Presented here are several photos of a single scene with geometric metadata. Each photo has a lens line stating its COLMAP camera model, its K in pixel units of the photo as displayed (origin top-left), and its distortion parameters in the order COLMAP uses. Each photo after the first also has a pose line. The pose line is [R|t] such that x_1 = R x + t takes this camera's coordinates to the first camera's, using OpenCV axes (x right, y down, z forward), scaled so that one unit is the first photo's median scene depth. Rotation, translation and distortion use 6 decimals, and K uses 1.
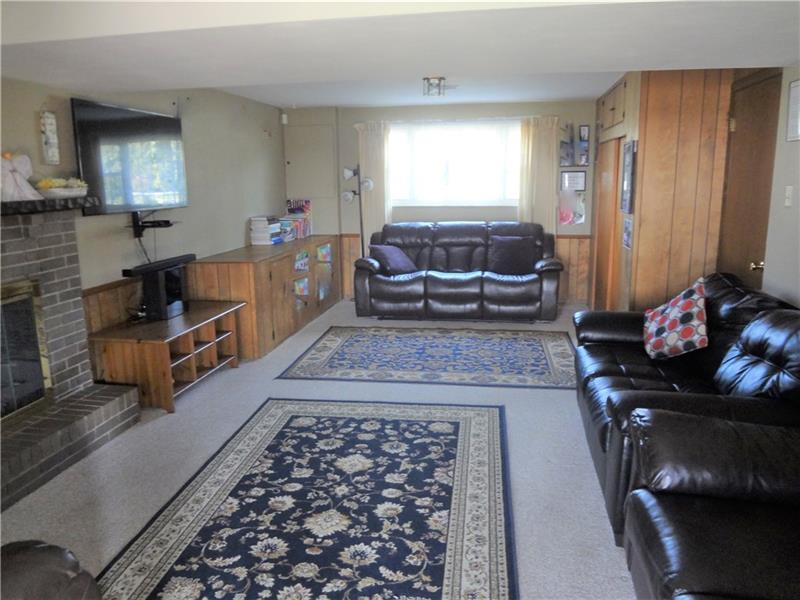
lens RADIAL K [[598.3, 0, 395.6], [0, 598.3, 299.1], [0, 0, 1]] dist [-0.004588, 0.000326]
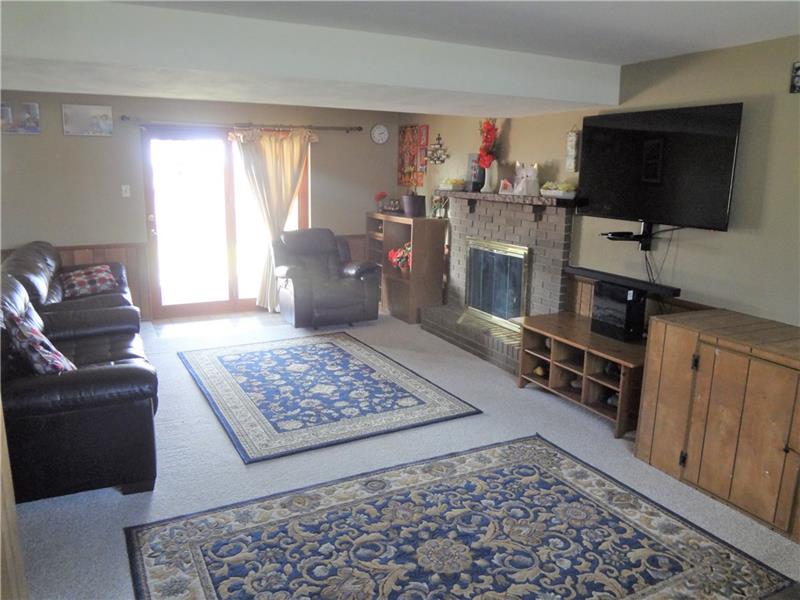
lens RADIAL K [[598.3, 0, 395.6], [0, 598.3, 299.1], [0, 0, 1]] dist [-0.004588, 0.000326]
pose [[-0.799929, 0.132467, -0.585292, 0.548999], [-0.117552, 0.921846, 0.369298, -0.425928], [0.588469, 0.364214, -0.721840, 1.905810]]
